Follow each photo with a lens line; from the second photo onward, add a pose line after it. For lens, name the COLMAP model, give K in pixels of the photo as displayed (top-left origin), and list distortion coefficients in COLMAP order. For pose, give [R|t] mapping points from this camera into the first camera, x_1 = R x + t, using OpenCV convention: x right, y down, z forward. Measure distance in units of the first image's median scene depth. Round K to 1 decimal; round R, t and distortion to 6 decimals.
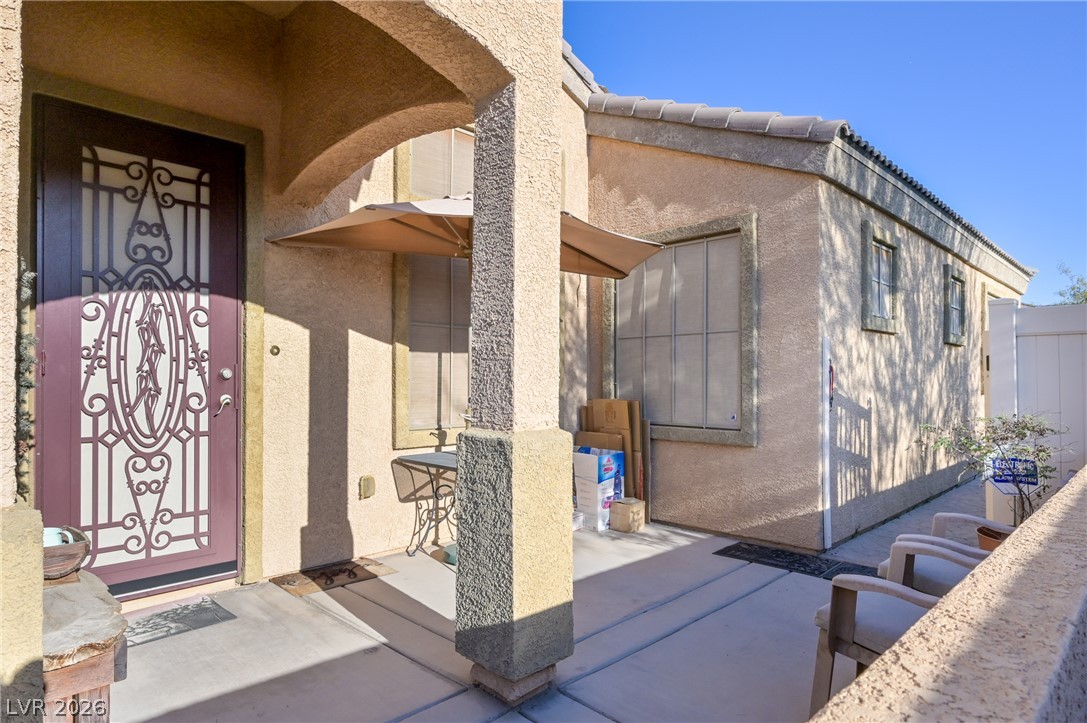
lens RADIAL K [[613.8, 0, 542.5], [0, 613.8, 368.9], [0, 0, 1]] dist [-0.006859, -0.000836]
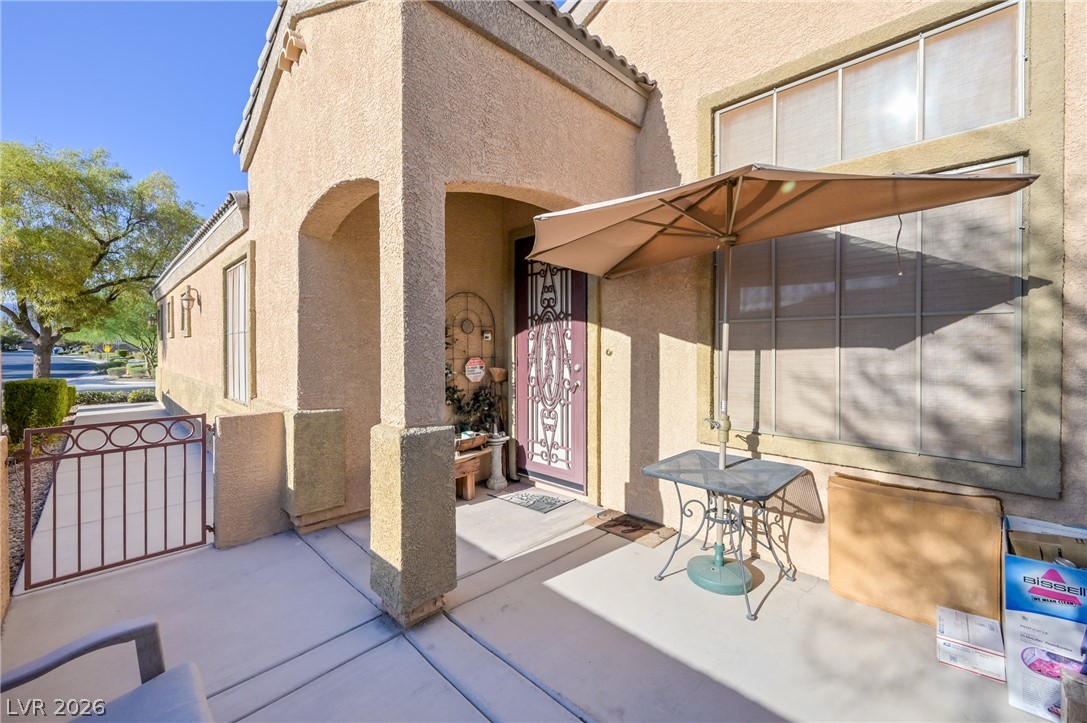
lens RADIAL K [[442.0, 0, 542.2], [0, 442.0, 352.1], [0, 0, 1]] dist [0.002026, -0.000018]
pose [[-0.000508, 0.003833, -0.999993, 0.673672], [0.011284, 0.999929, 0.003827, -0.040829], [0.999936, -0.011282, -0.000551, 0.936290]]
